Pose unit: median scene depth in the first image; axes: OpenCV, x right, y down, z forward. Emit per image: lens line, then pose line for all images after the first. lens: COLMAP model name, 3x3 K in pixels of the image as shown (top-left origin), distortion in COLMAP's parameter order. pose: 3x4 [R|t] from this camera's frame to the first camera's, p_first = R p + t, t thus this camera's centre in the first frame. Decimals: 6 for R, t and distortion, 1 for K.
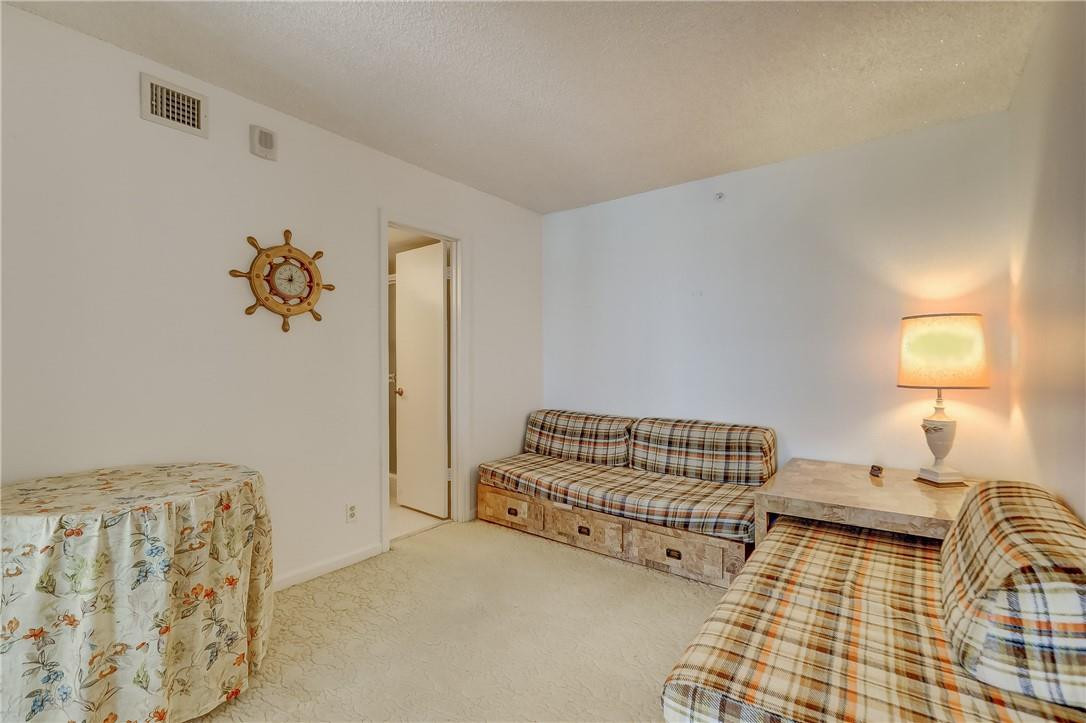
lens RADIAL K [[489.0, 0, 543.0], [0, 489.0, 361.5], [0, 0, 1]] dist [0.005438, 0.001270]
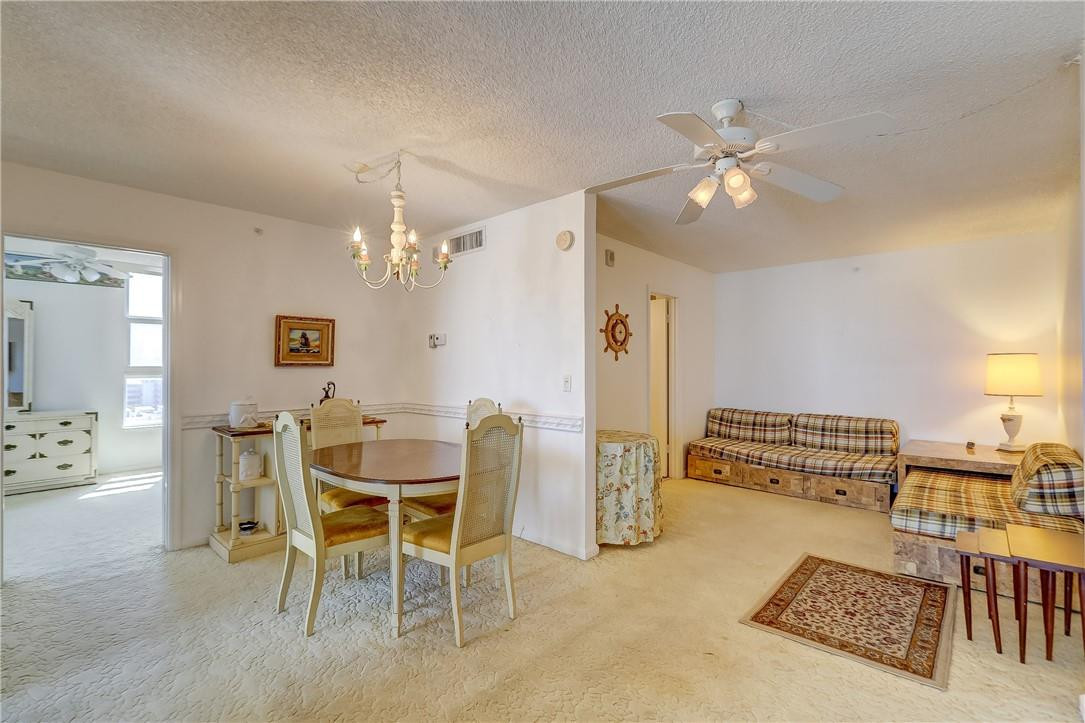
lens RADIAL K [[488.5, 0, 542.5], [0, 488.5, 361.5], [0, 0, 1]] dist [0.005438, 0.001270]
pose [[0.995995, 0.002870, -0.089364, -0.567738], [-0.003630, 0.999959, -0.008336, -0.037619], [0.089337, 0.008627, 0.995964, -0.725582]]
